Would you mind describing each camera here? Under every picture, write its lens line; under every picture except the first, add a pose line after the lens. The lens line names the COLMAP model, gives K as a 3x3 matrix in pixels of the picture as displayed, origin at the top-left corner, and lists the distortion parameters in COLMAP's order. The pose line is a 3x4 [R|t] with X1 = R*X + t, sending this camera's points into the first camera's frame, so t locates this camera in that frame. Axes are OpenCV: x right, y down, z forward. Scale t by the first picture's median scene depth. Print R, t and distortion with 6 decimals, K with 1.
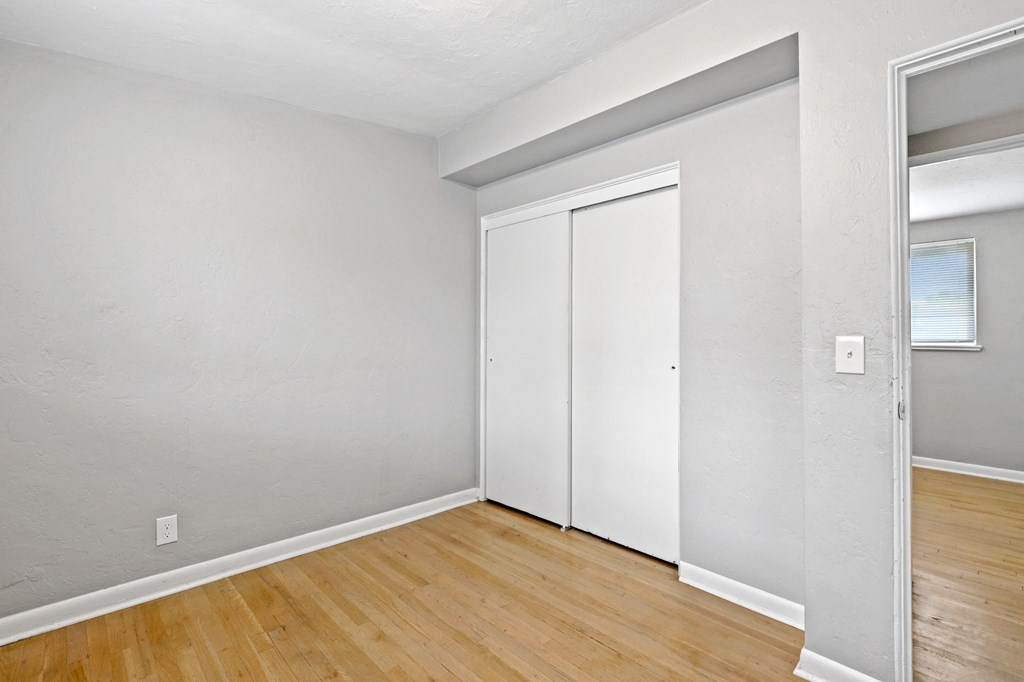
lens RADIAL K [[472.7, 0, 520.4], [0, 472.7, 337.5], [0, 0, 1]] dist [-0.001022, 0.002569]
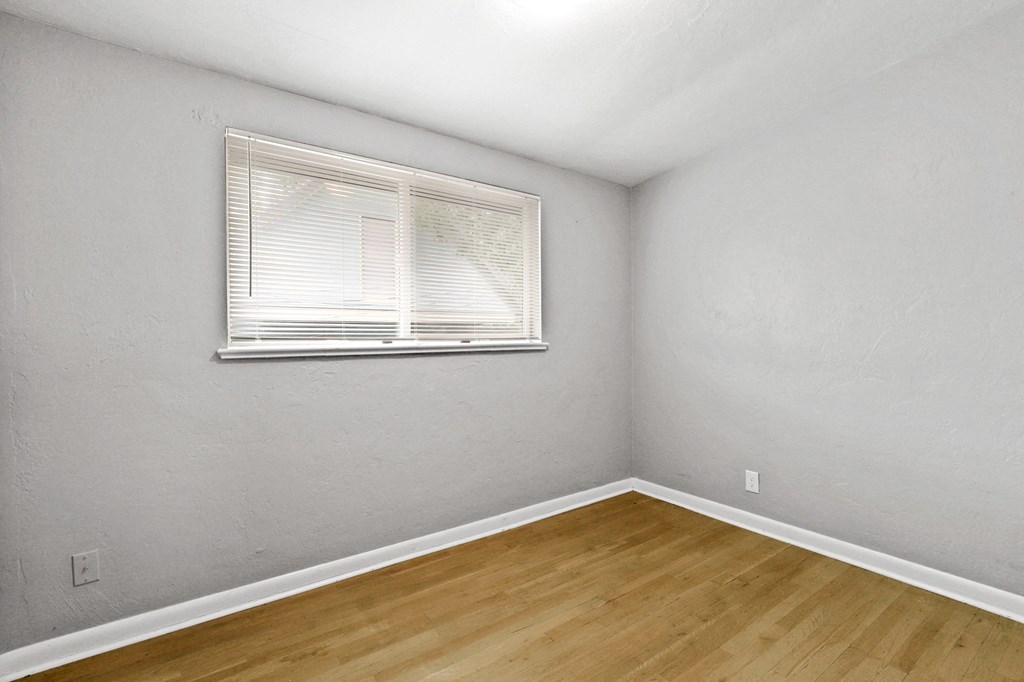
lens RADIAL K [[472.7, 0, 513.7], [0, 472.7, 340.1], [0, 0, 1]] dist [-0.001022, 0.002569]
pose [[-0.139725, 0.003412, -0.990184, 0.638014], [0.005149, 0.999983, 0.002720, 0.012127], [0.990177, -0.004719, -0.139741, 0.541753]]
